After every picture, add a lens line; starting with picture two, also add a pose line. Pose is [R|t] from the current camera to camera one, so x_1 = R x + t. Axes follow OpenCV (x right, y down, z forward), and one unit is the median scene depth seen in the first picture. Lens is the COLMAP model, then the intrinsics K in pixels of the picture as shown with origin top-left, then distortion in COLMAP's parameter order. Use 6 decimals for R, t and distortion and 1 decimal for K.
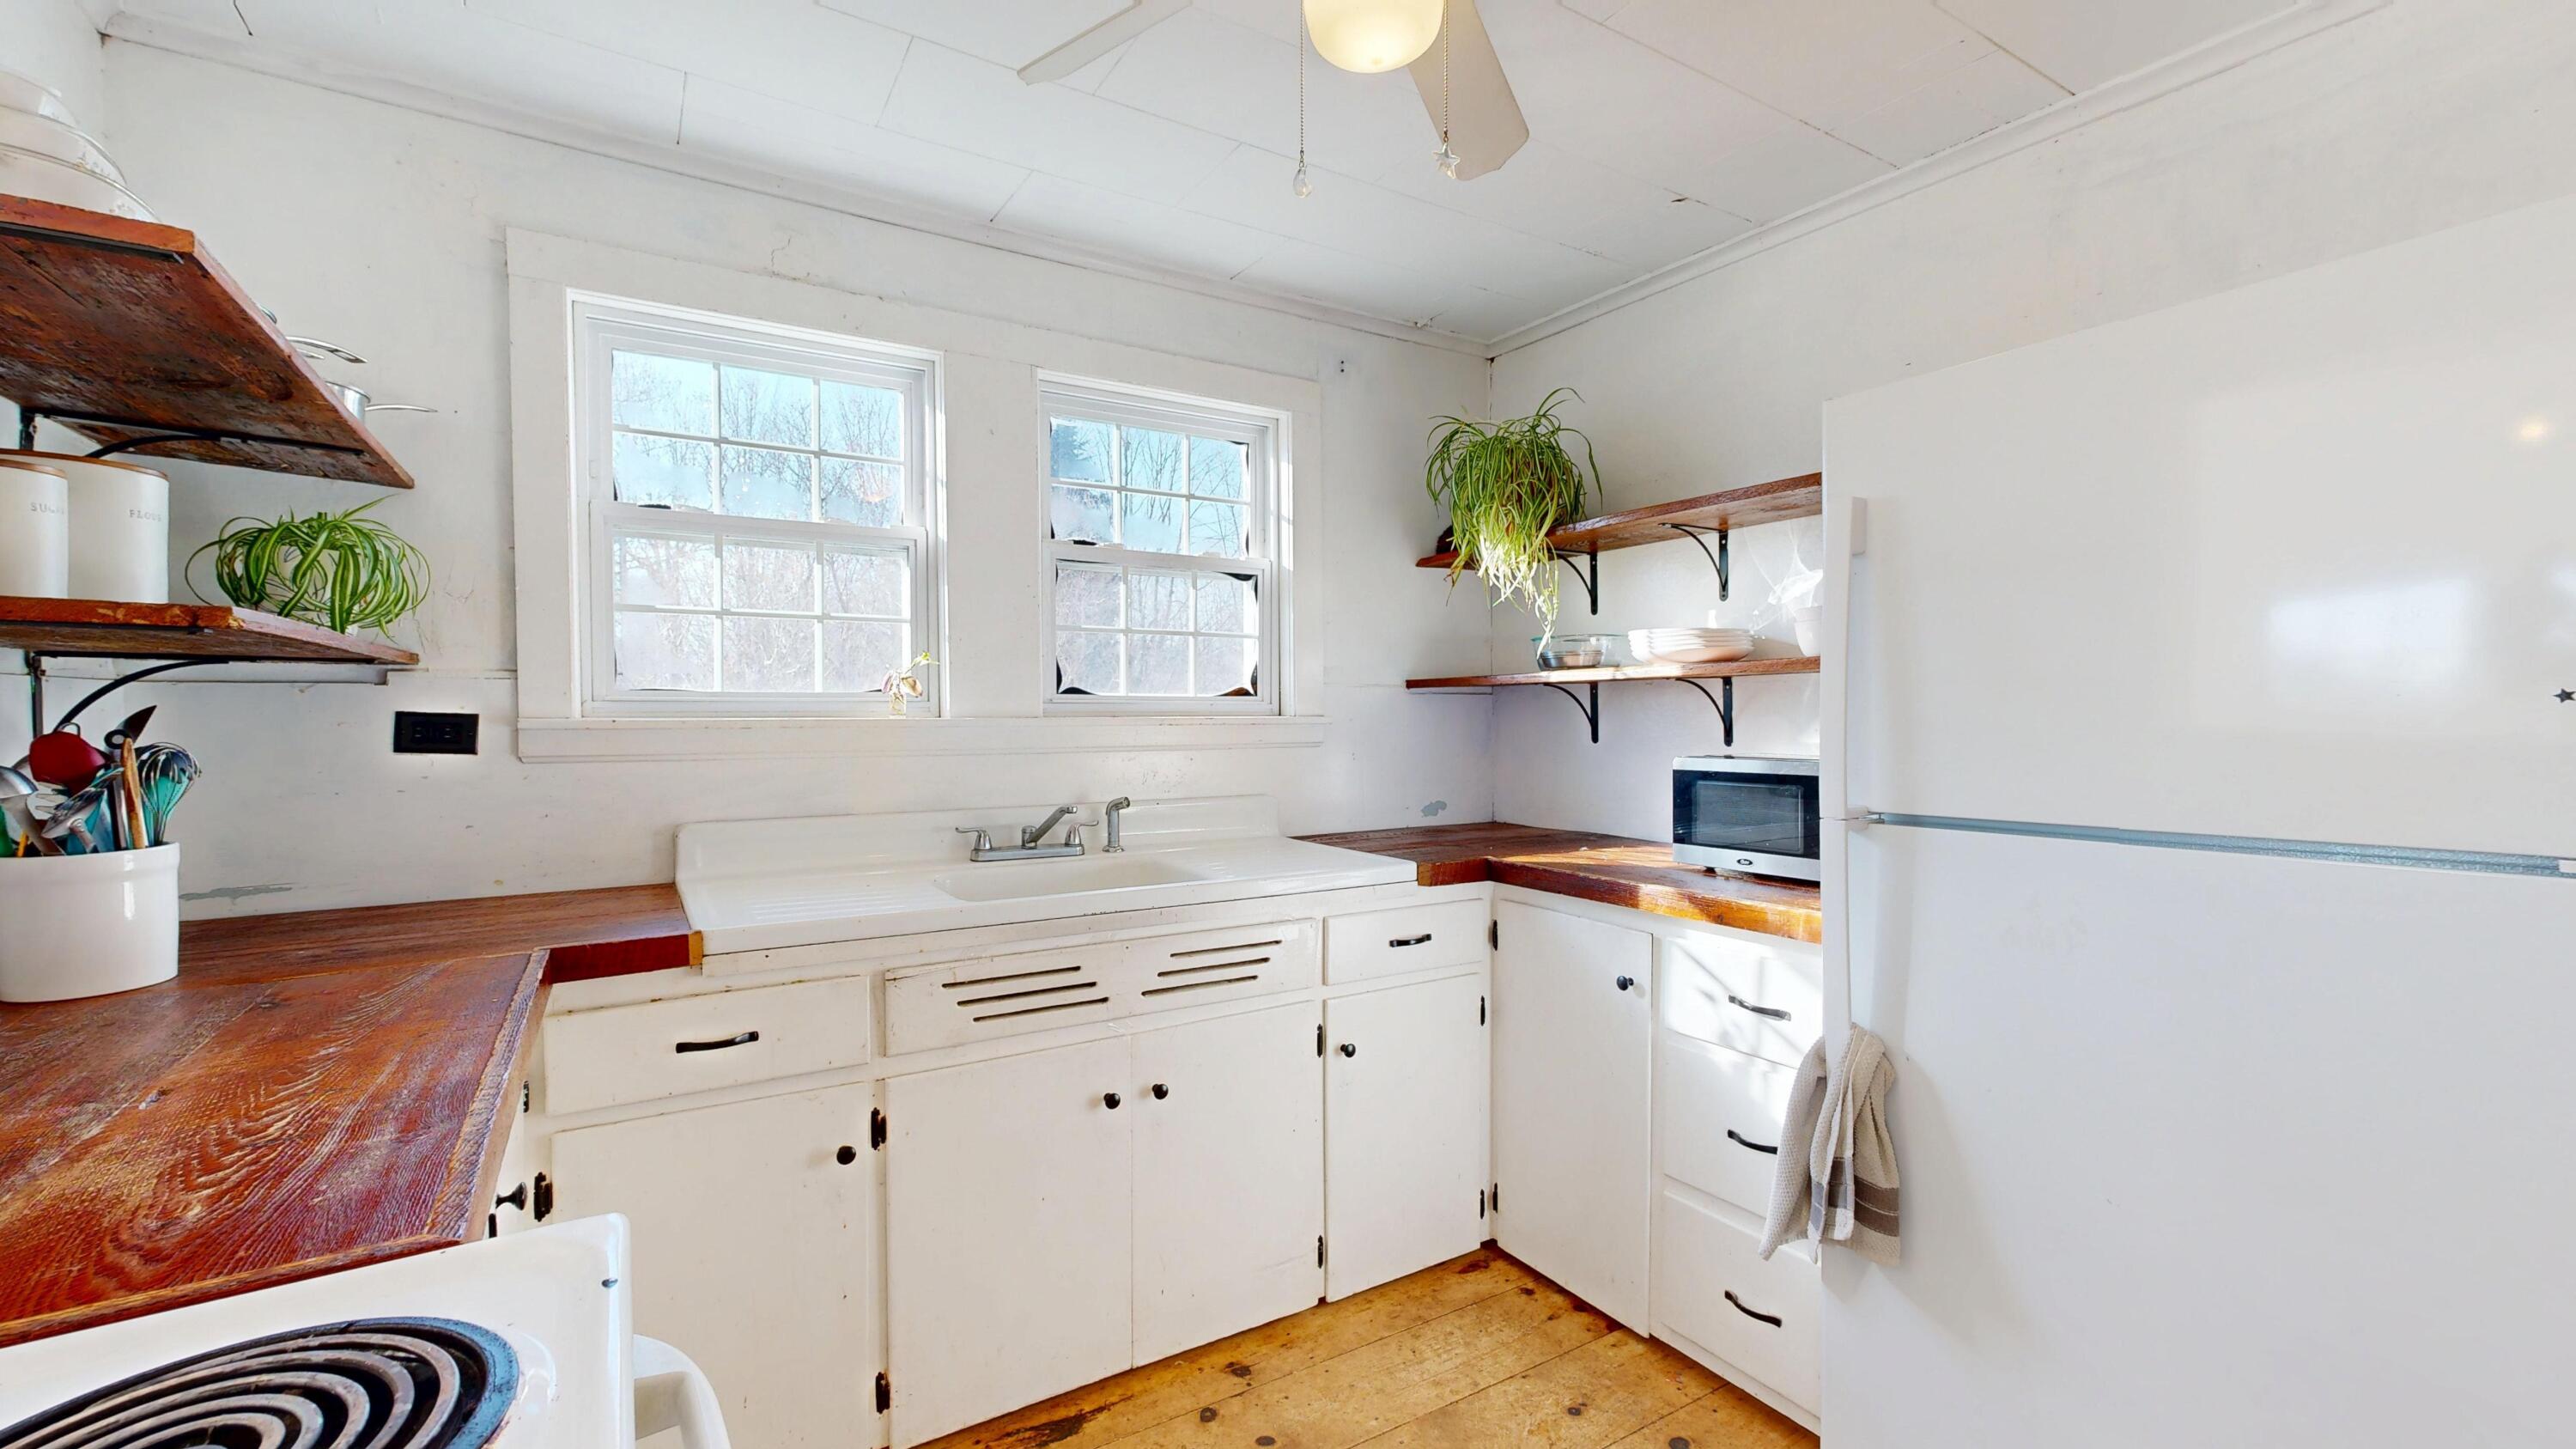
lens RADIAL K [[1075.6, 0, 1289.5], [0, 1075.6, 728.0], [0, 0, 1]] dist [0.001168, -0.000004]
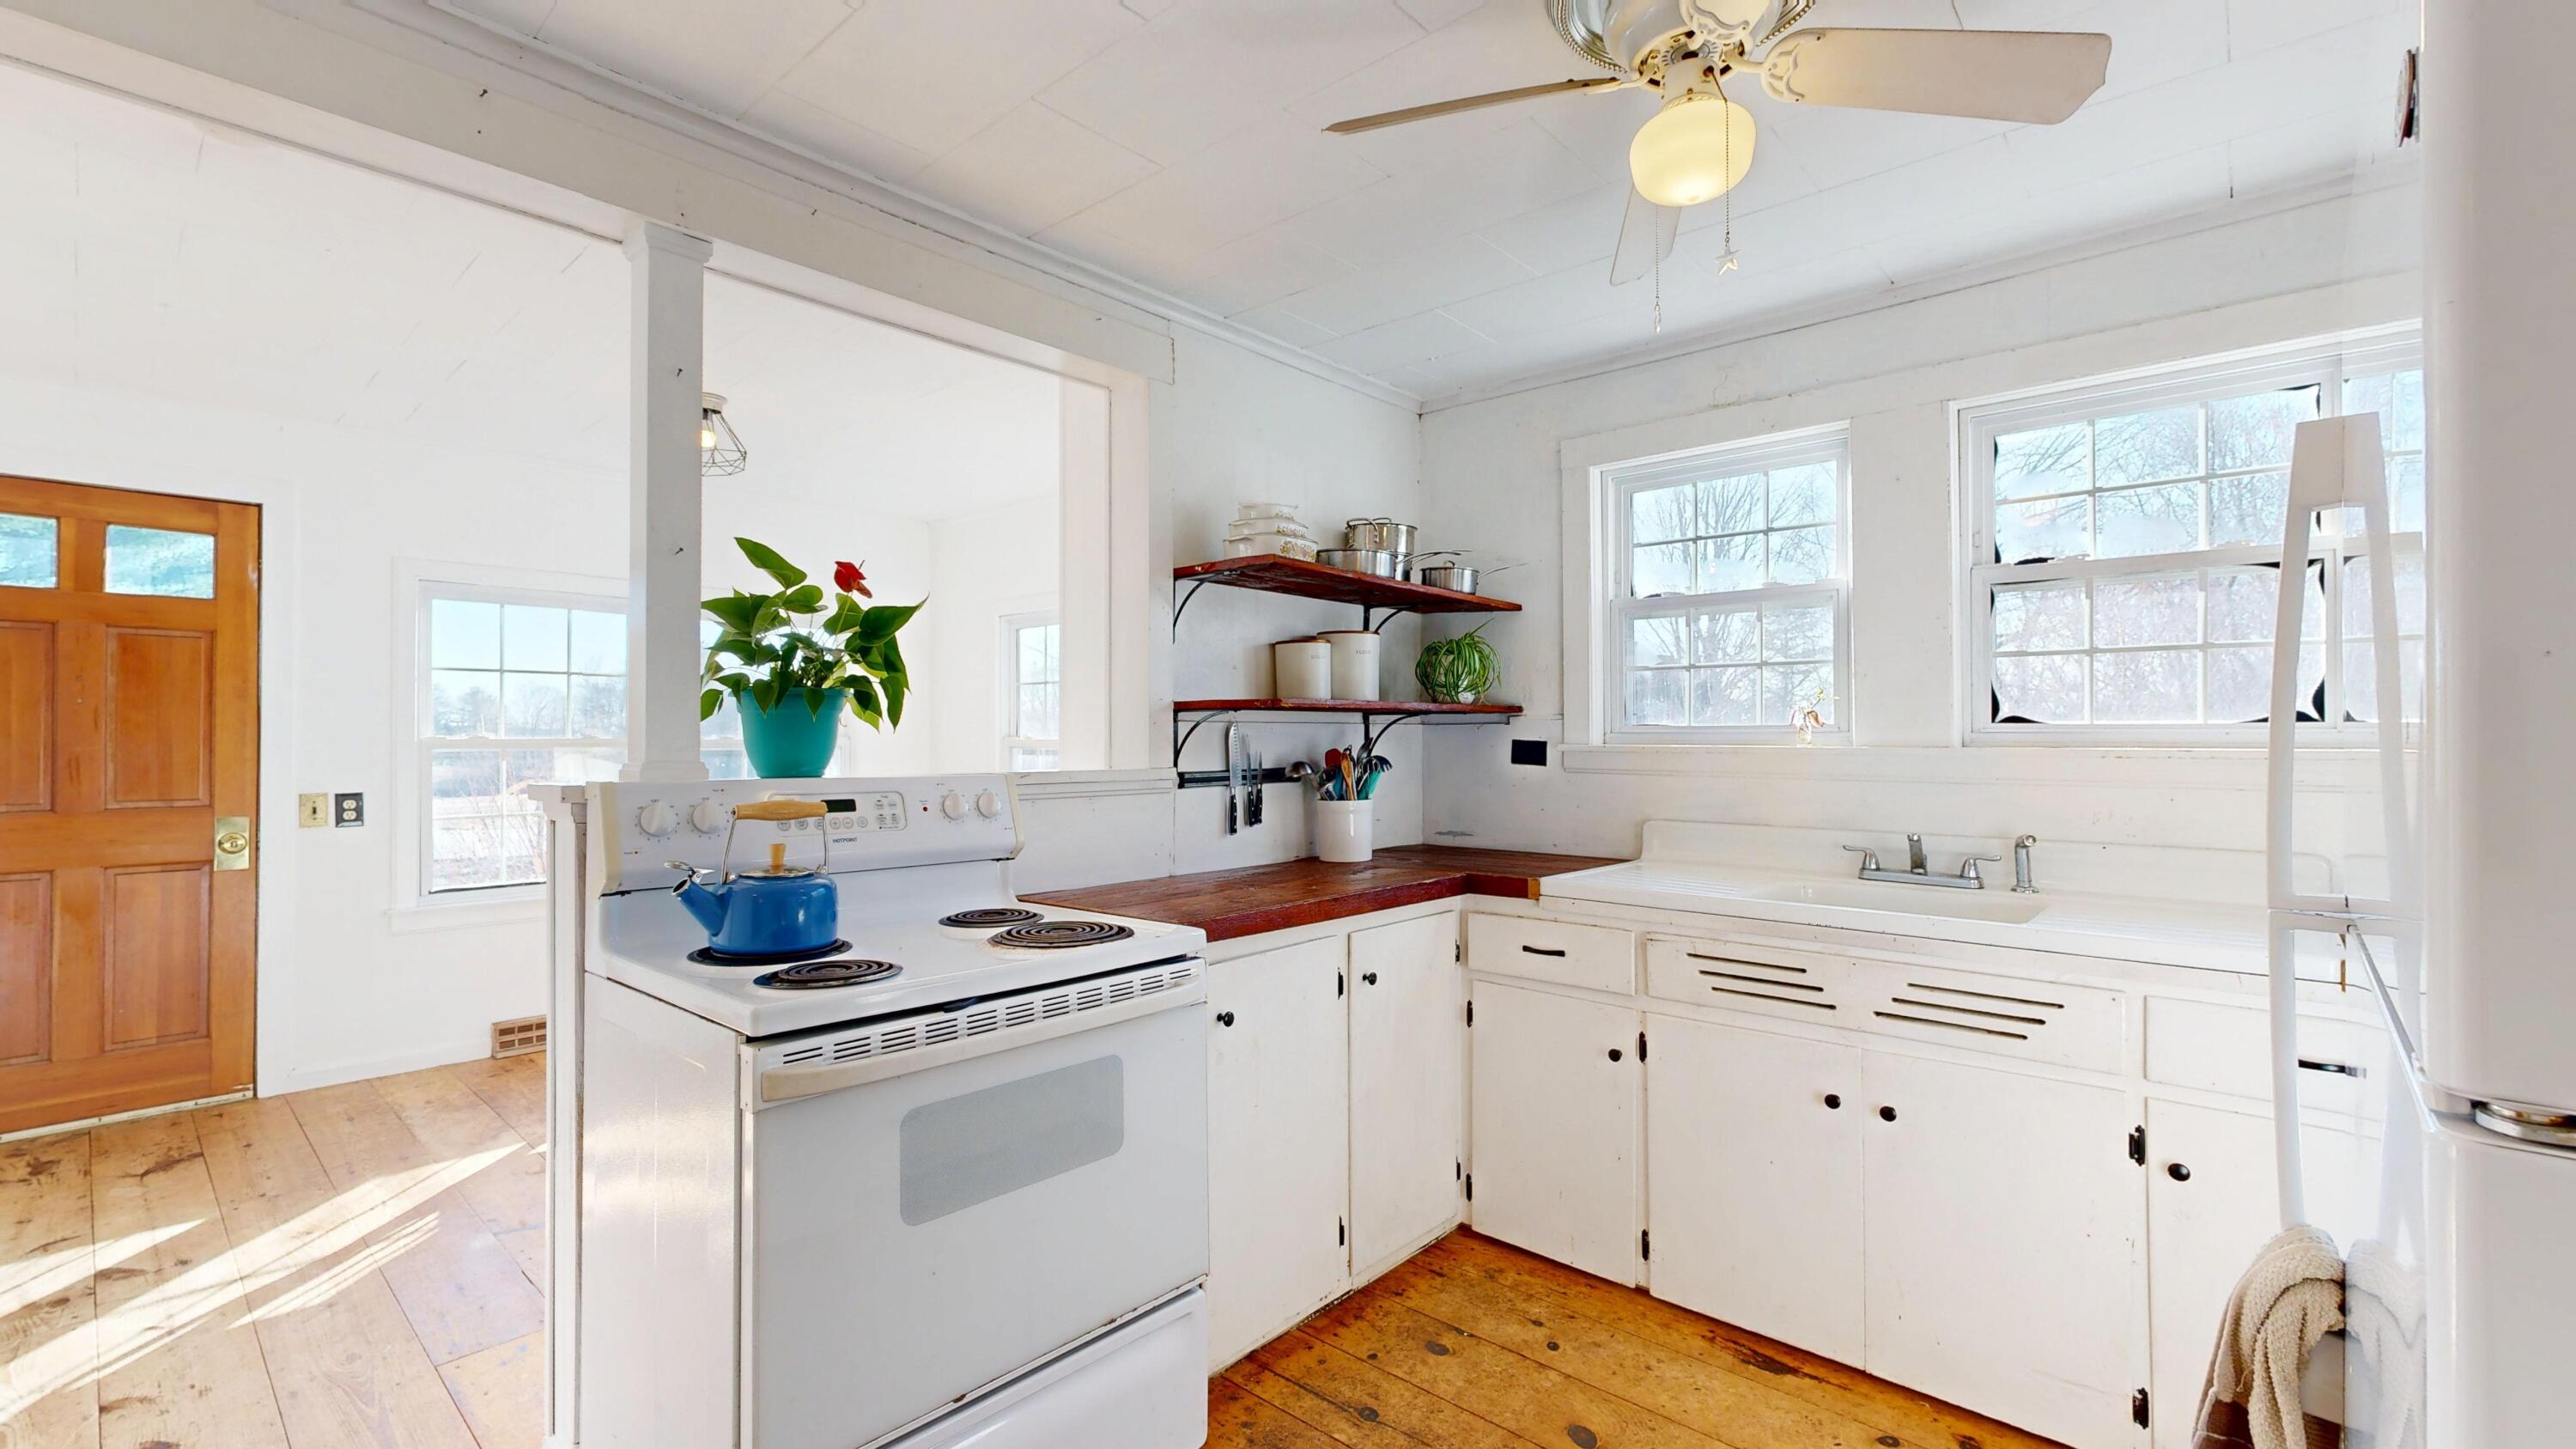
lens RADIAL K [[1073.8, 0, 1284.5], [0, 1073.8, 729.6], [0, 0, 1]] dist [0.000205, -0.000207]
pose [[0.273854, -0.006240, -0.961751, 0.642005], [-0.014752, 0.999834, -0.010688, -0.007299], [0.961658, 0.017115, 0.273717, 0.147147]]
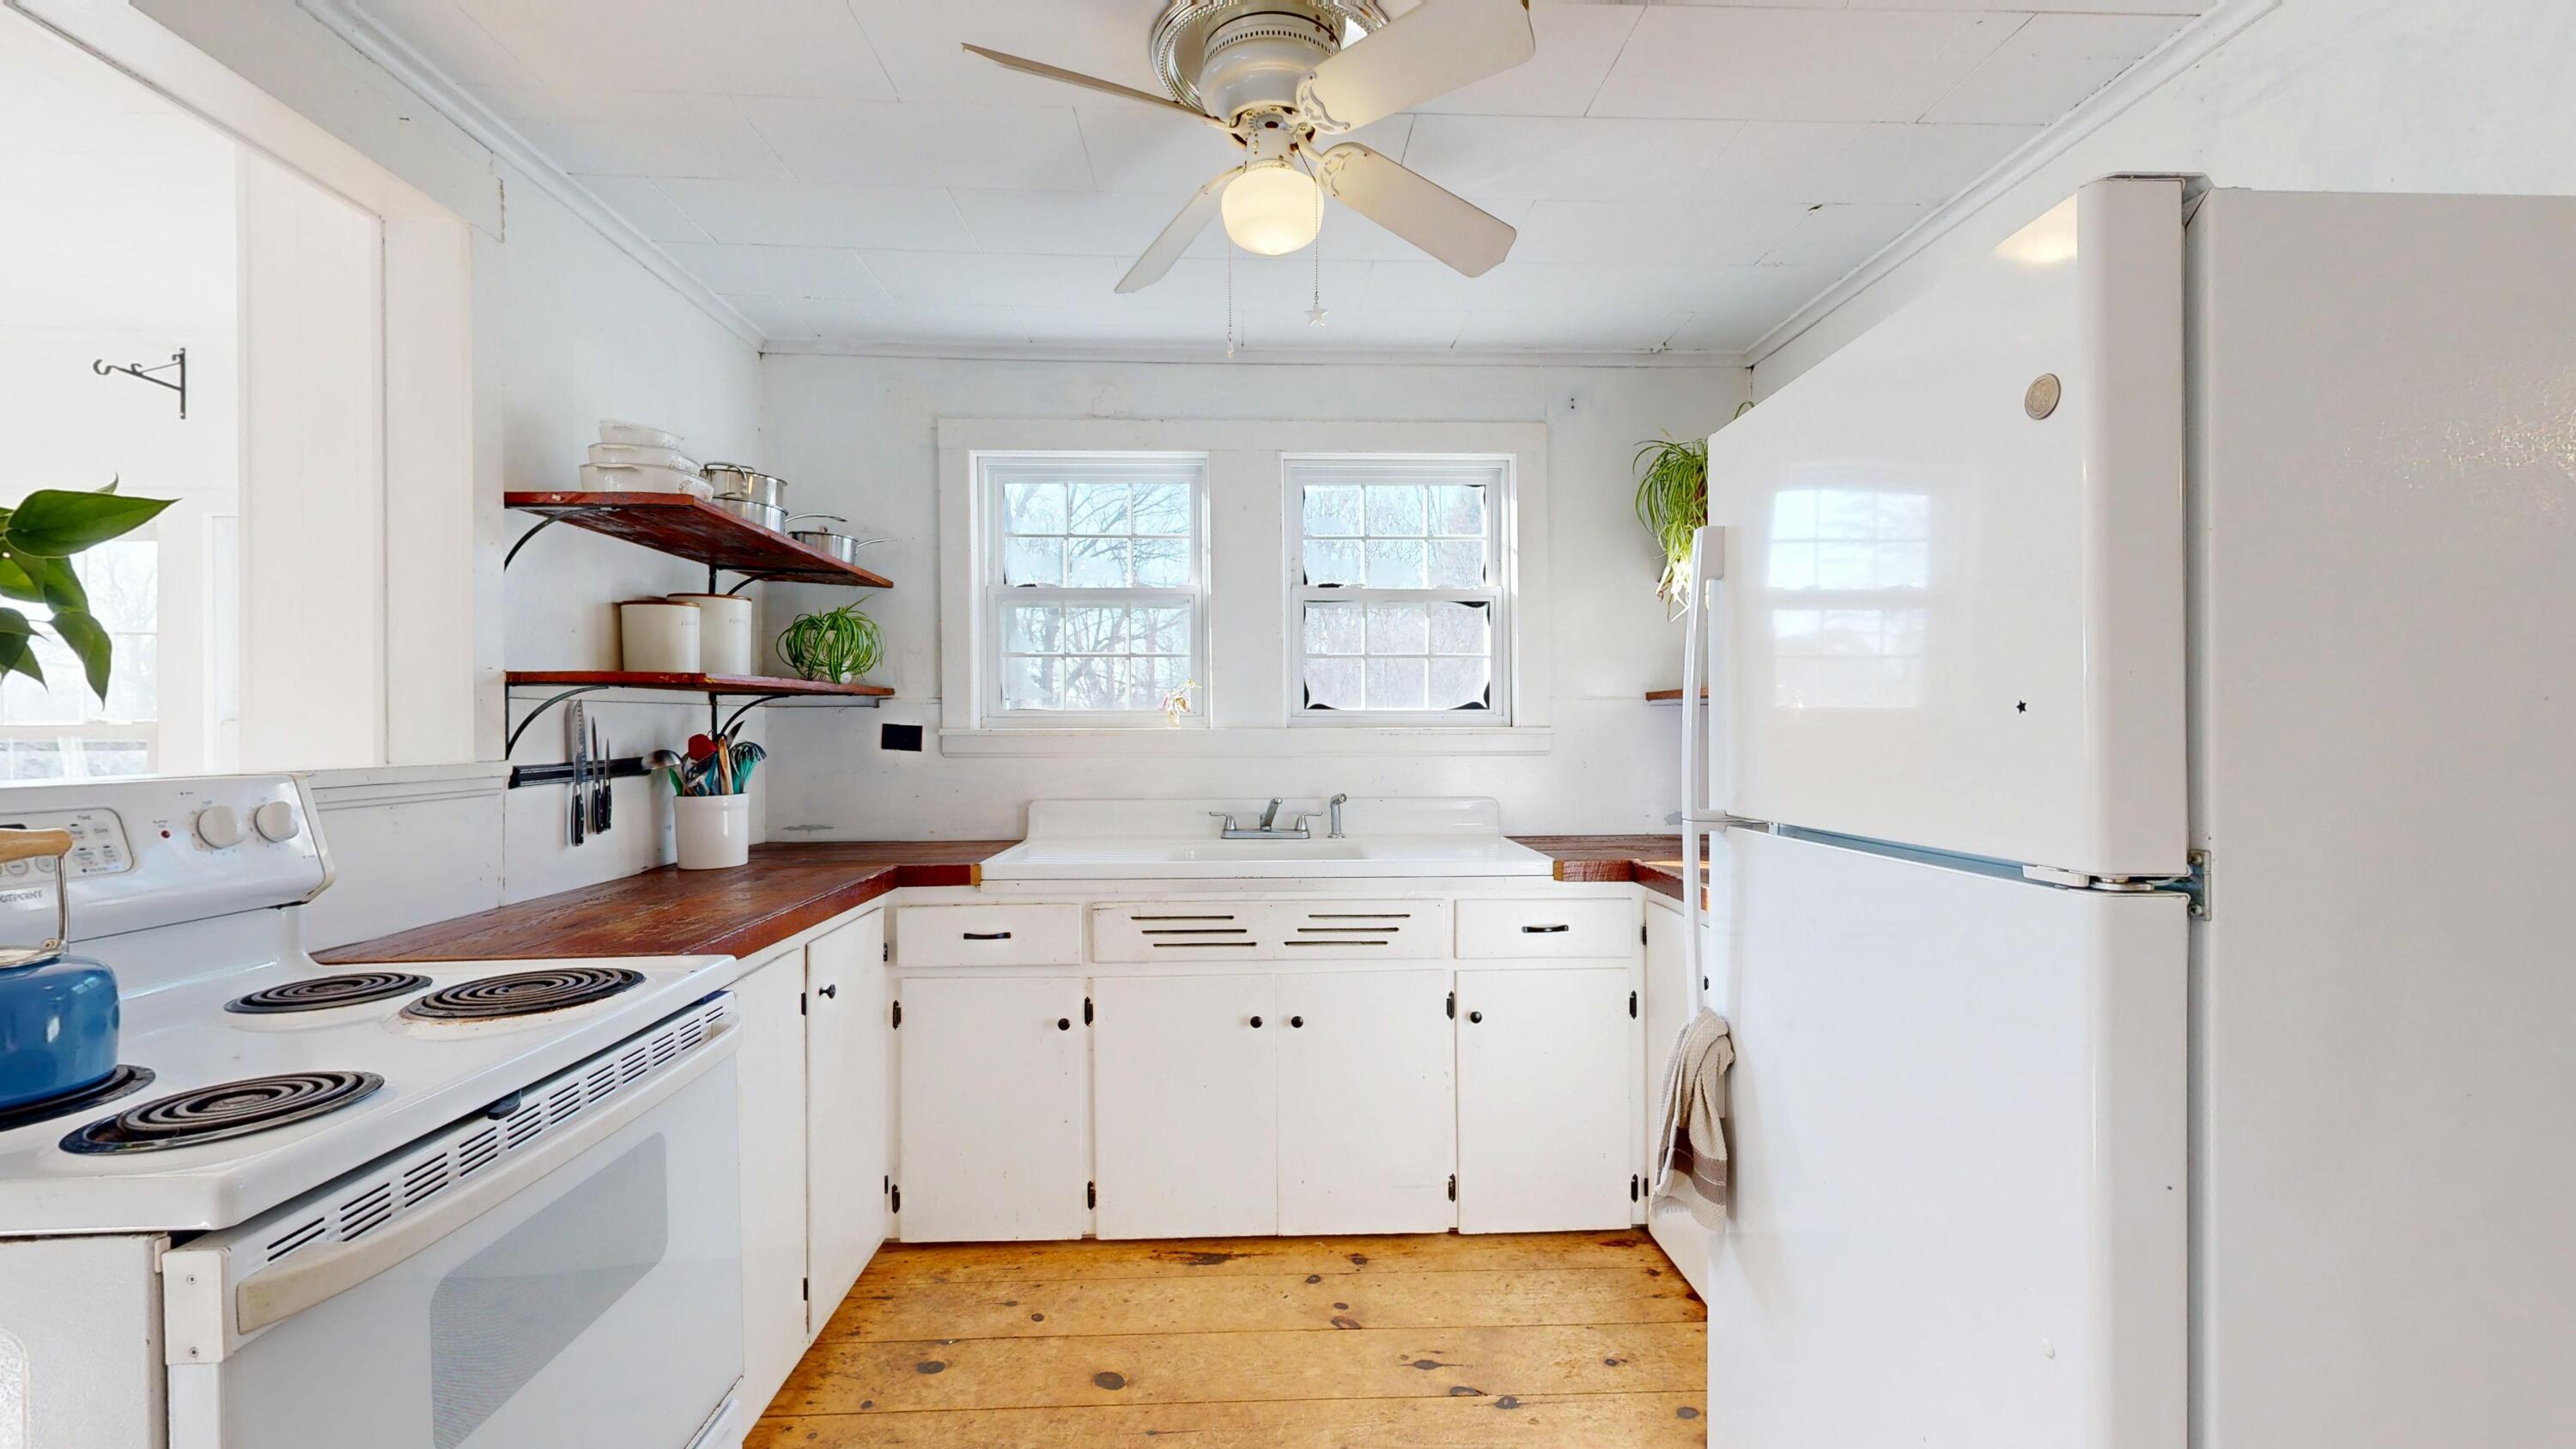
lens RADIAL K [[1073.8, 0, 1284.5], [0, 1073.8, 729.6], [0, 0, 1]] dist [0.000205, -0.000207]
pose [[0.867916, 0.000992, -0.496710, 0.452164], [-0.005728, 0.999951, -0.008012, 0.002117], [0.496678, 0.009799, 0.867880, -0.103153]]
